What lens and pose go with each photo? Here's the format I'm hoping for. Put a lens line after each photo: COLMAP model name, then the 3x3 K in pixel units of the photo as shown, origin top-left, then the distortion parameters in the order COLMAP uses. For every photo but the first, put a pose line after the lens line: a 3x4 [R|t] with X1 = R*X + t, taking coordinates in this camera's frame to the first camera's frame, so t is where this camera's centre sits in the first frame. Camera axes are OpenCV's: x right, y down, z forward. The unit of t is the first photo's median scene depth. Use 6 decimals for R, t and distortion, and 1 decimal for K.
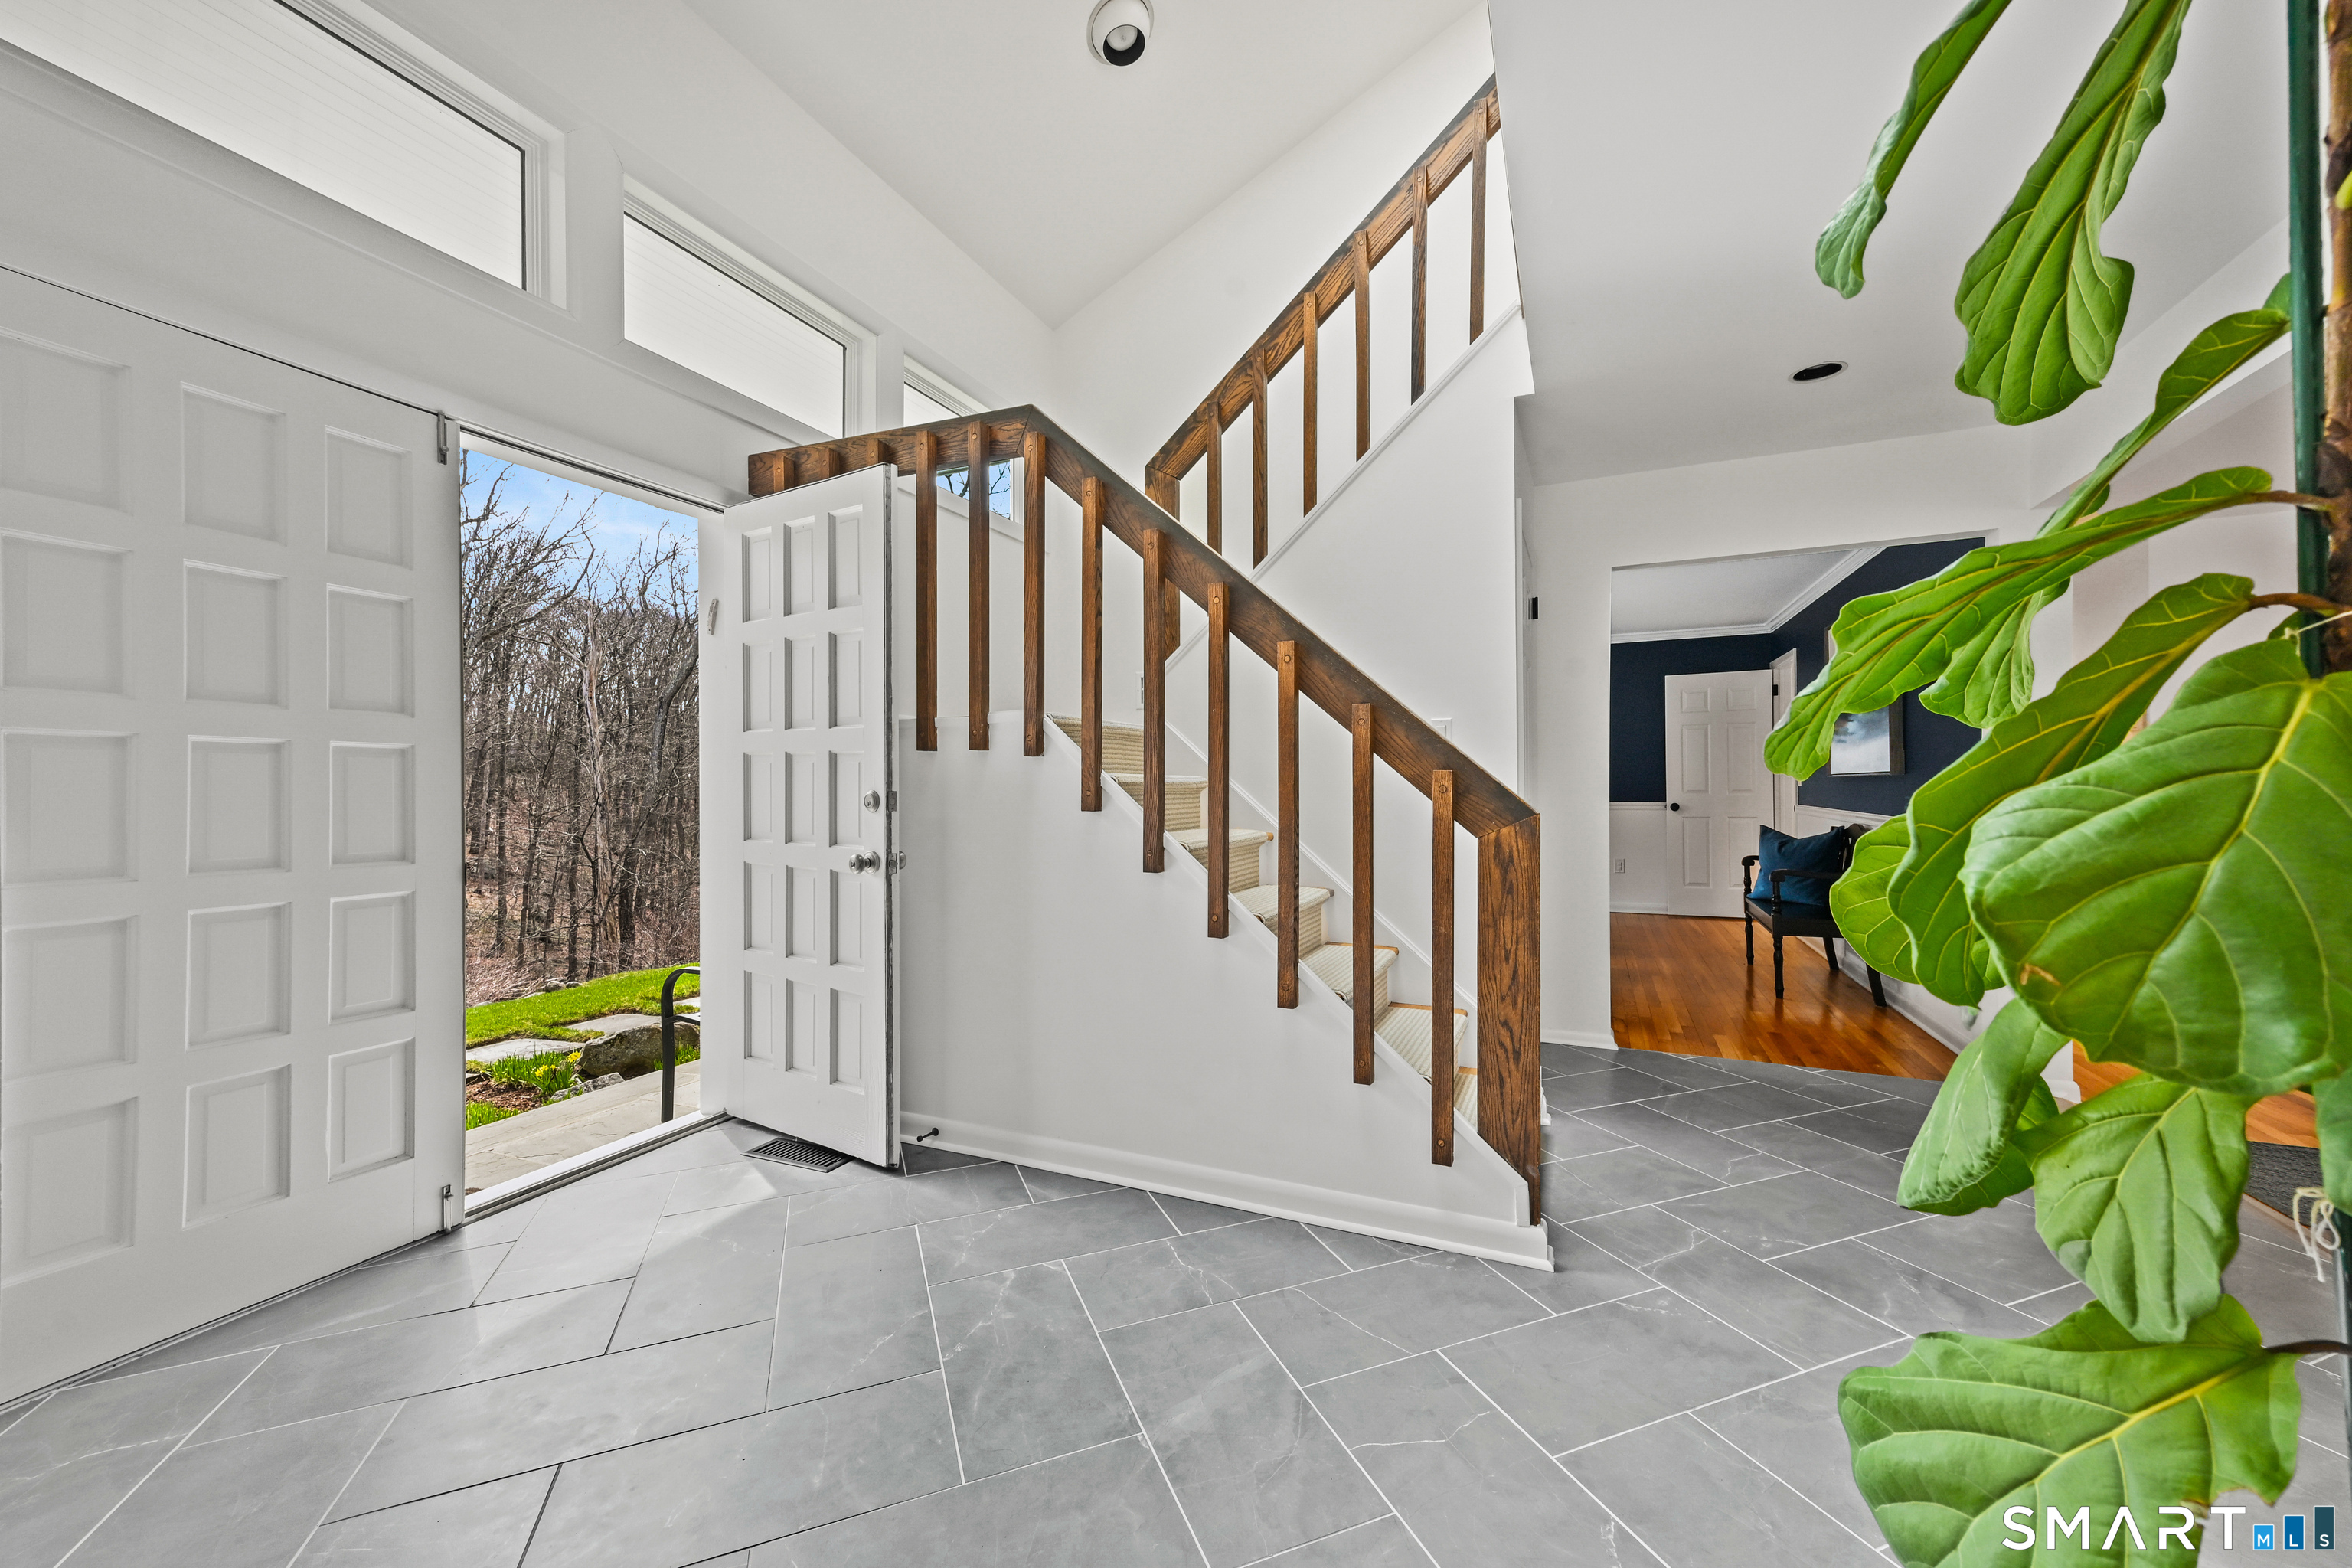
lens RADIAL K [[917.6, 0, 1173.1], [0, 917.6, 786.0], [0, 0, 1]] dist [0.012168, -0.000793]
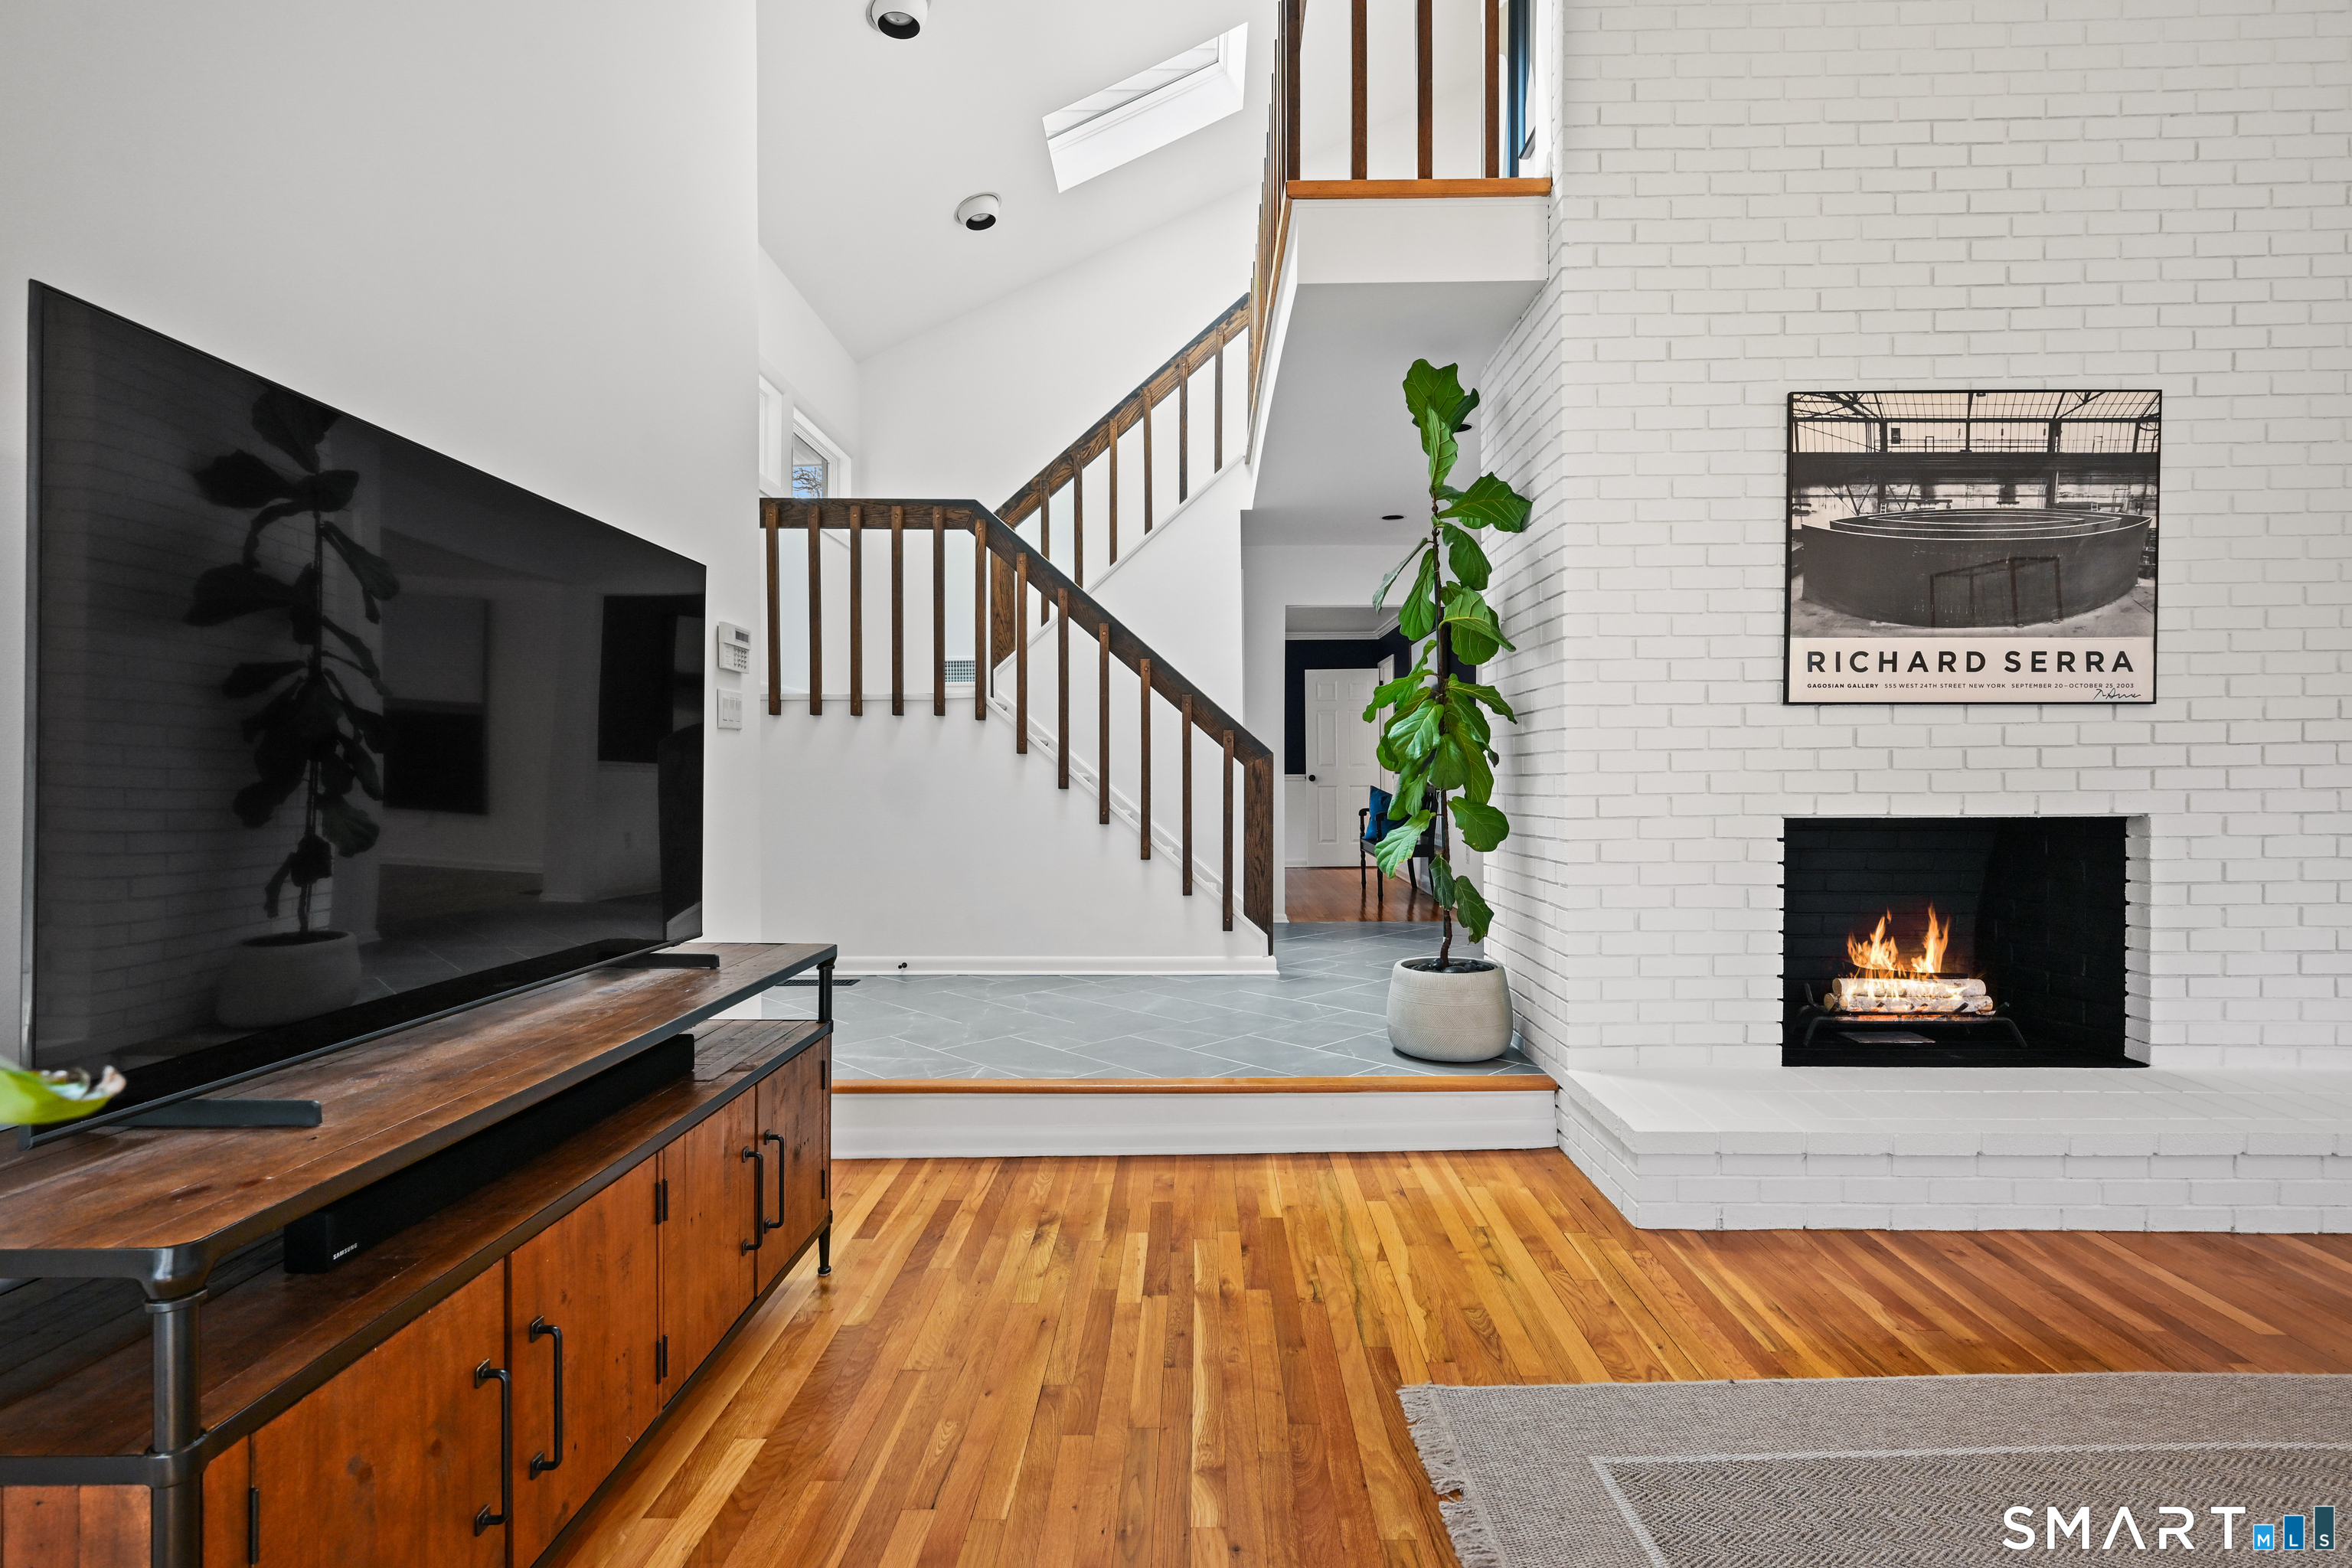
lens RADIAL K [[1209.3, 0, 1184.8], [0, 1209.3, 783.9], [0, 0, 1]] dist [-0.000586, -0.000038]
pose [[0.917859, -0.001628, 0.396903, -0.779599], [-0.000720, 0.999983, 0.005766, 0.075145], [-0.396906, -0.005578, 0.917842, -1.277826]]
